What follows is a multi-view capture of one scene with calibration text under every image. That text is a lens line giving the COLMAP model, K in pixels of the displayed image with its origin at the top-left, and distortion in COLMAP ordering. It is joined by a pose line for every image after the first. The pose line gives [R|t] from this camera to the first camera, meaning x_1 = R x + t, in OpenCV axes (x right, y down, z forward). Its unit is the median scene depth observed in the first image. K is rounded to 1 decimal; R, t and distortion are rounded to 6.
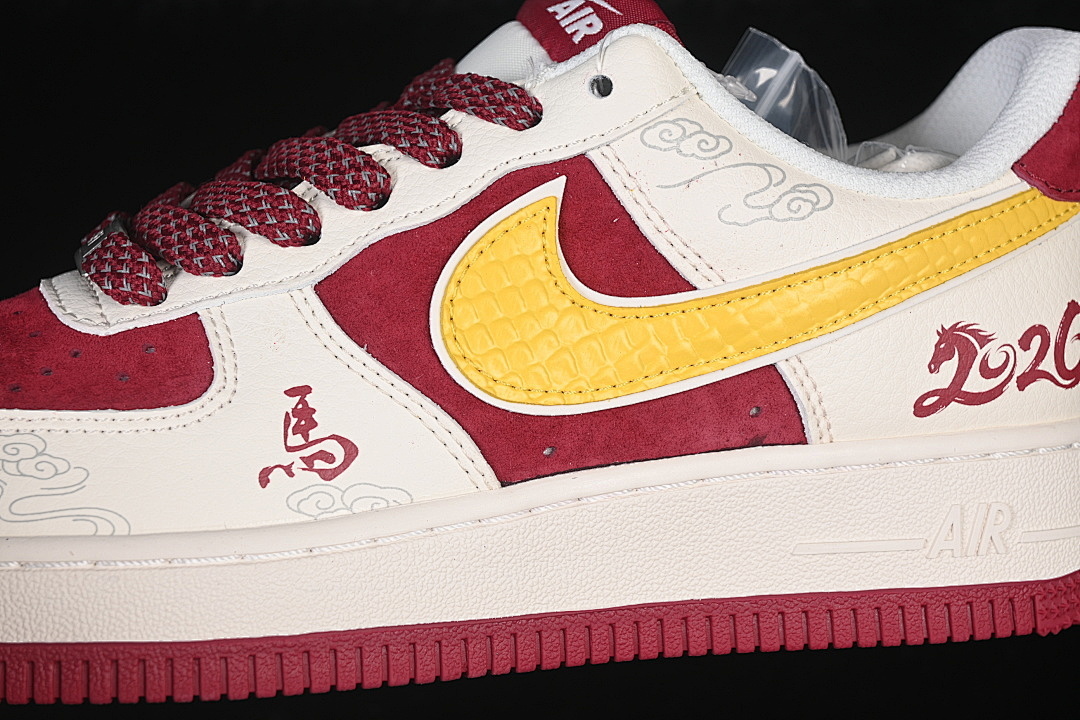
lens RADIAL K [[2320.1, 0, 535.0], [0, 2320.1, 366.4], [0, 0, 1]] dist [0.074660, 0.000000]
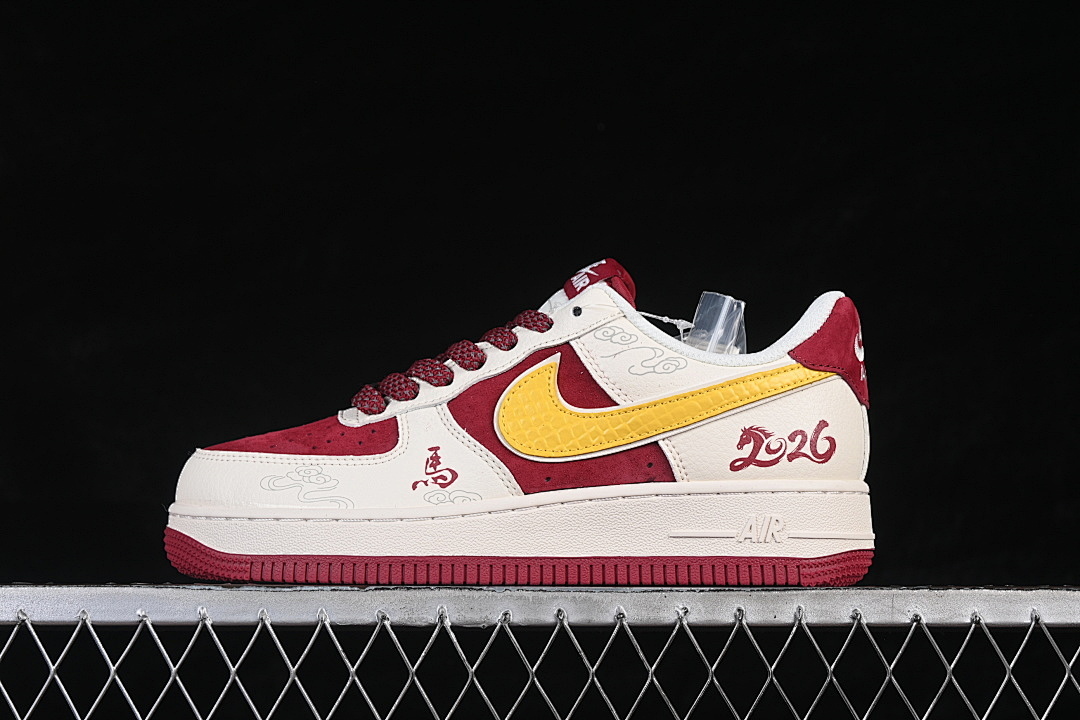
lens RADIAL K [[2320.1, 0, 538.4], [0, 2320.1, 358.7], [0, 0, 1]] dist [0.074660, 0.000000]
pose [[0.964342, -0.006473, -0.264580, 0.559309], [-0.042005, 0.983285, -0.177159, 0.303655], [0.261304, 0.181956, 0.947952, -1.037578]]
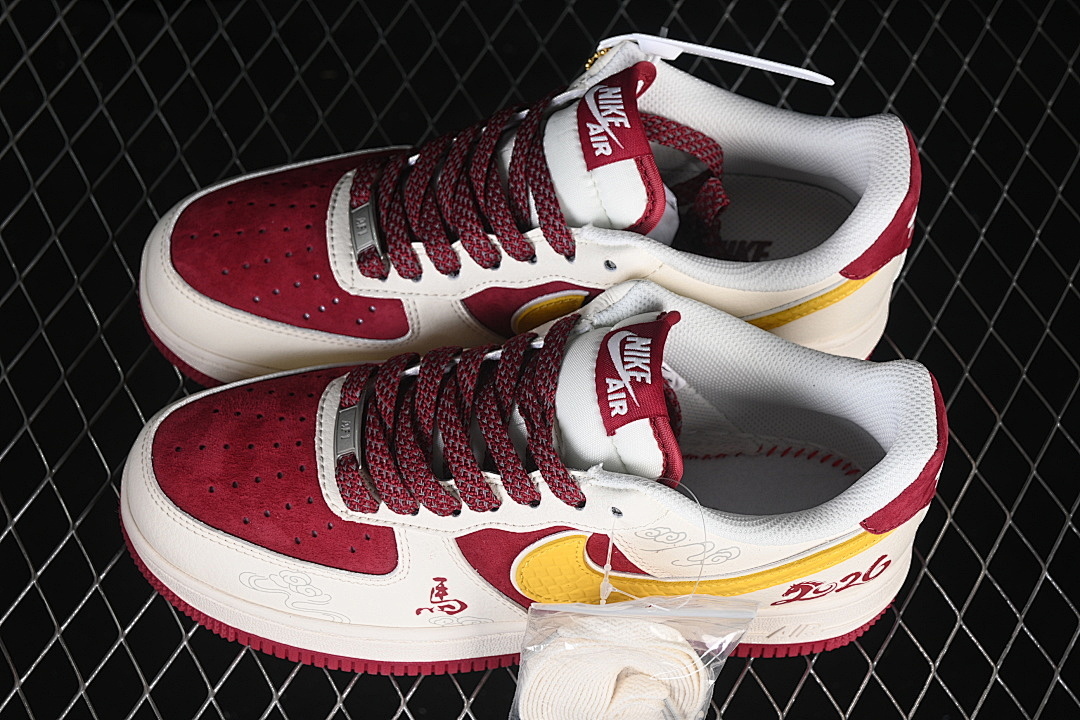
lens RADIAL K [[2320.1, 0, 538.3], [0, 2320.1, 360.2], [0, 0, 1]] dist [0.074660, 0.000000]
pose [[0.977633, 0.206434, -0.040237, 0.016714], [-0.096862, 0.611748, 0.785100, -1.579001], [0.186686, -0.763642, 0.618061, -0.029686]]
